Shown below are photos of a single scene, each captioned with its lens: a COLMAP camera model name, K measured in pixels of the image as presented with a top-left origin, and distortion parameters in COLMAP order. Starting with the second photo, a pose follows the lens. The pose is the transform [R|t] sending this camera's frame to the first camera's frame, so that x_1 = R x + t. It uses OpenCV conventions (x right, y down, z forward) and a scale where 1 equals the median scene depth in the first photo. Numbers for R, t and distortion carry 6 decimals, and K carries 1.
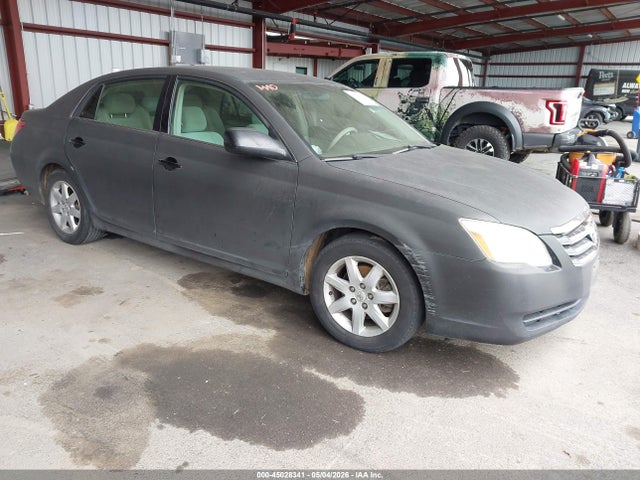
lens RADIAL K [[500.2, 0, 316.8], [0, 500.2, 245.4], [0, 0, 1]] dist [0.011347, 0.002714]
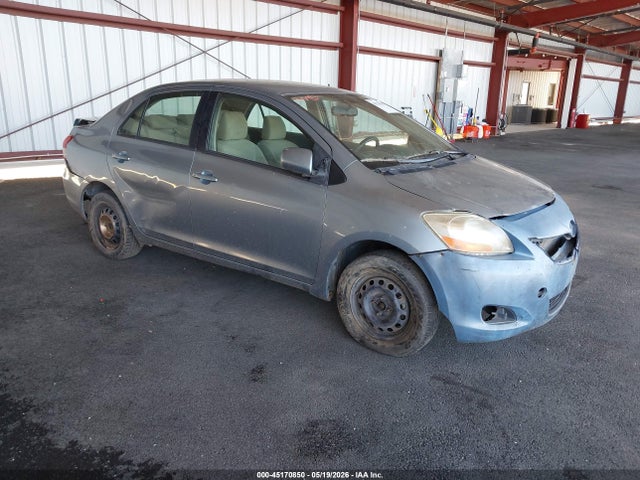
lens RADIAL K [[510.9, 0, 326.6], [0, 510.9, 243.1], [0, 0, 1]] dist [0.013752, 0.006104]
pose [[0.991781, 0.033210, -0.123560, -0.319254], [-0.036058, 0.999131, -0.020884, 0.007630], [0.122759, 0.025167, 0.992117, -0.066073]]
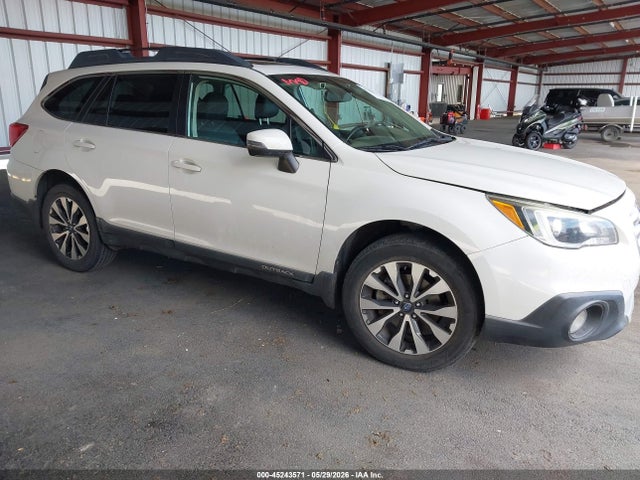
lens RADIAL K [[510.9, 0, 321.5], [0, 510.9, 242.3], [0, 0, 1]] dist [0.013752, 0.006104]
pose [[0.999545, -0.015238, 0.026026, -0.444388], [0.015685, 0.999732, -0.017049, 0.098209], [-0.025759, 0.017450, 0.999516, -0.393230]]
